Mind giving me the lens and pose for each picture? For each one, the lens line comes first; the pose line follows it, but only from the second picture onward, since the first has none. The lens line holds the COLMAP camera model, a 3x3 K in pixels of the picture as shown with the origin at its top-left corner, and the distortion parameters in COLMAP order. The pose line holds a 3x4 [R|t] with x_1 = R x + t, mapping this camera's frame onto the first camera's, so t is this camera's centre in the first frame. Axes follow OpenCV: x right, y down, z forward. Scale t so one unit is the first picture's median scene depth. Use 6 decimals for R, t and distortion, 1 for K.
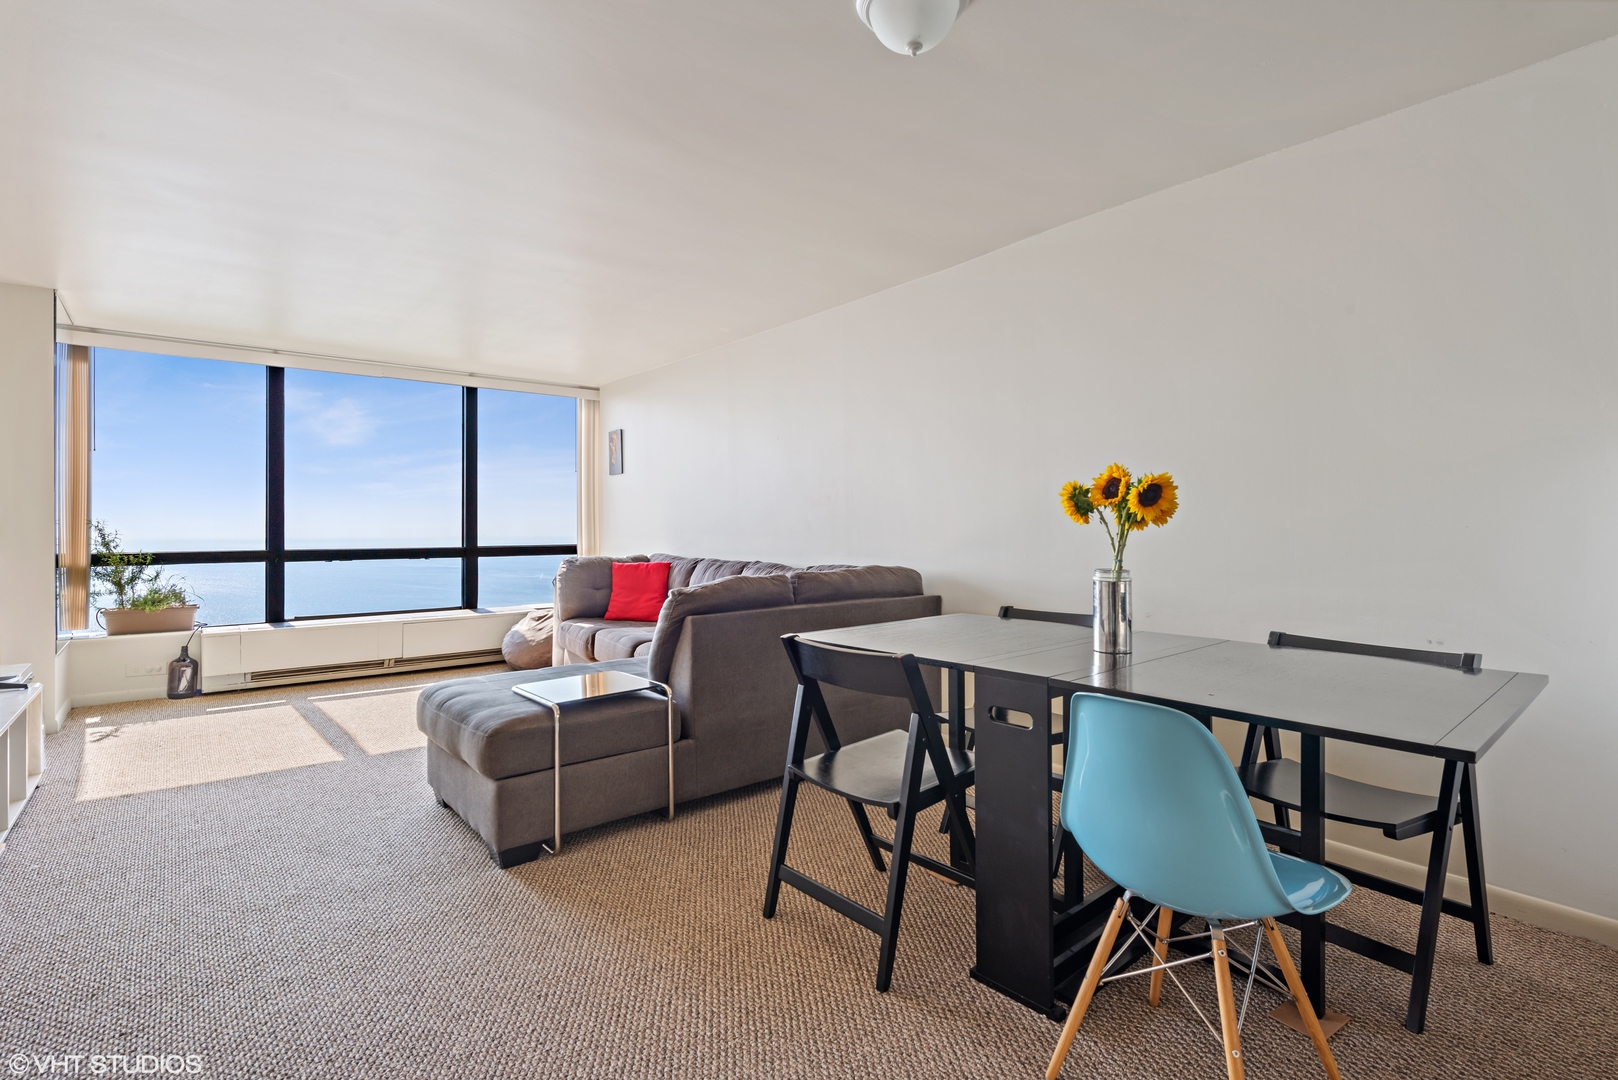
lens RADIAL K [[757.7, 0, 801.0], [0, 757.7, 534.9], [0, 0, 1]] dist [0.000442, 0.000190]
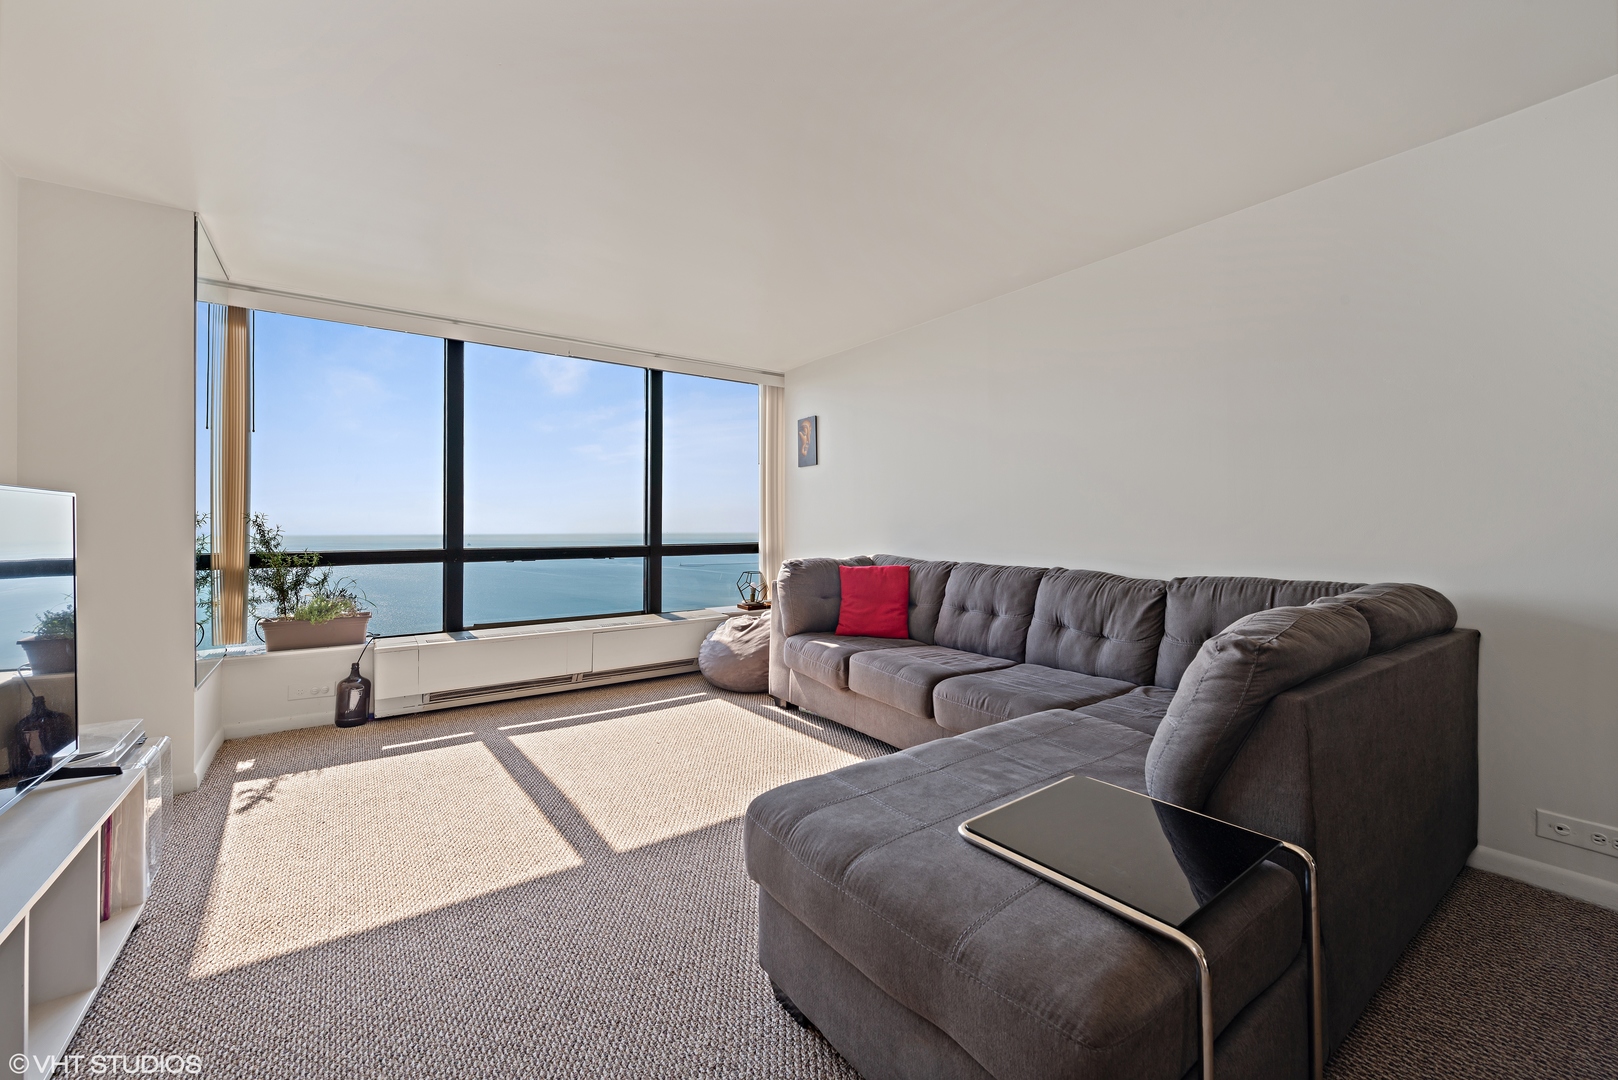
lens RADIAL K [[639.7, 0, 813.5], [0, 639.7, 532.9], [0, 0, 1]] dist [0.001647, 0.000122]
pose [[0.998251, 0.004040, -0.058972, -0.263082], [-0.003883, 0.999989, 0.002769, -0.002309], [0.058982, -0.002535, 0.998256, 0.319564]]
